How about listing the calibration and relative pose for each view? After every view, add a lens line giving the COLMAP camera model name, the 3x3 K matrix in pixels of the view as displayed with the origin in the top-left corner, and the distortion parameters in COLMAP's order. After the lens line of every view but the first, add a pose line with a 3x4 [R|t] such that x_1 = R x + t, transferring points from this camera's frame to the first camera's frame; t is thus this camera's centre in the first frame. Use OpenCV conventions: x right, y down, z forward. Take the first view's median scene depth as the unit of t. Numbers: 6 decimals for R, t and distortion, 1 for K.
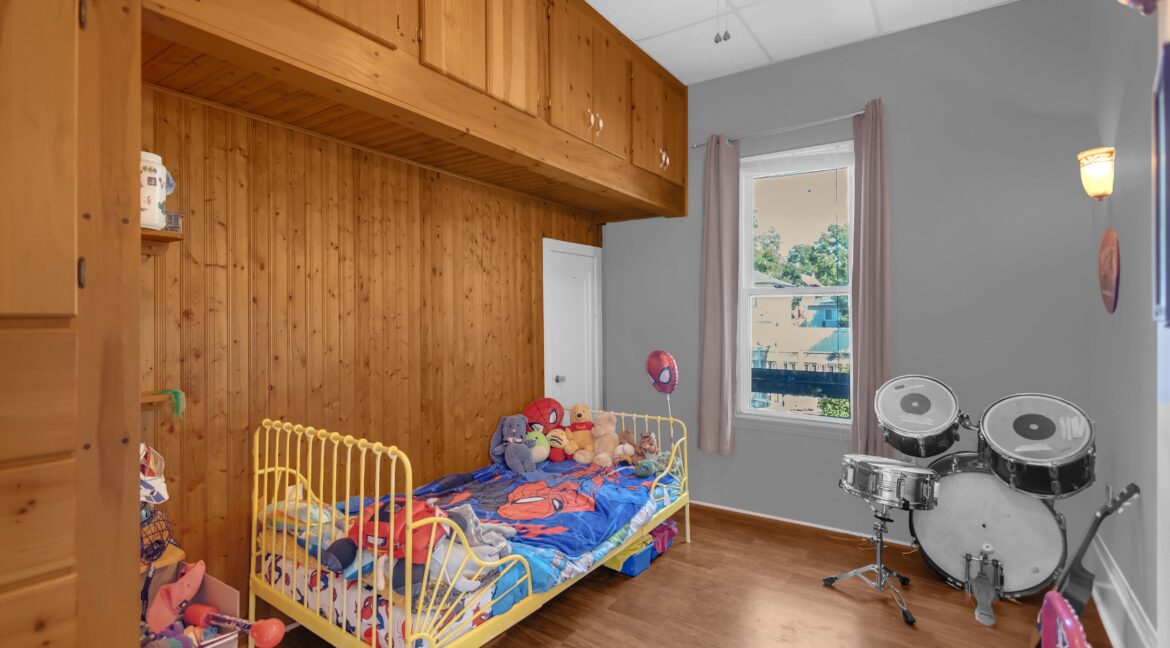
lens RADIAL K [[551.6, 0, 579.1], [0, 551.6, 319.1], [0, 0, 1]] dist [-0.000679, -0.000156]
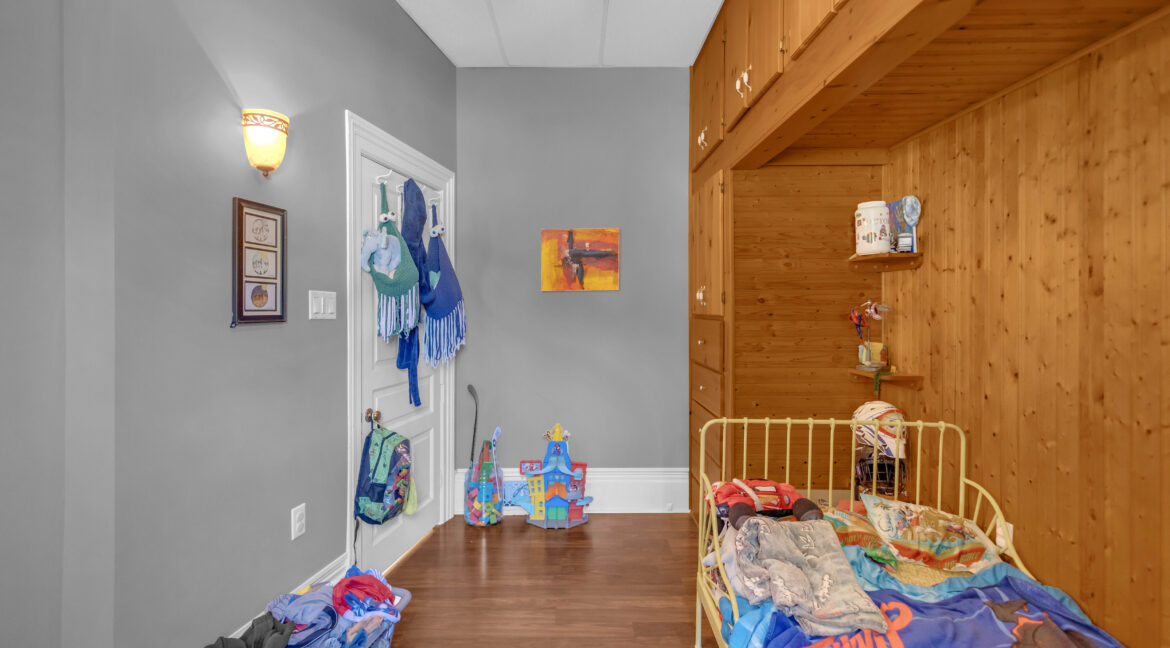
lens RADIAL K [[551.6, 0, 579.1], [0, 551.6, 319.1], [0, 0, 1]] dist [-0.000679, -0.000156]
pose [[-0.827194, 0.003639, -0.561905, 0.434902], [-0.009031, 0.999764, 0.019770, -0.012592], [0.561844, 0.021428, -0.826965, 1.199477]]
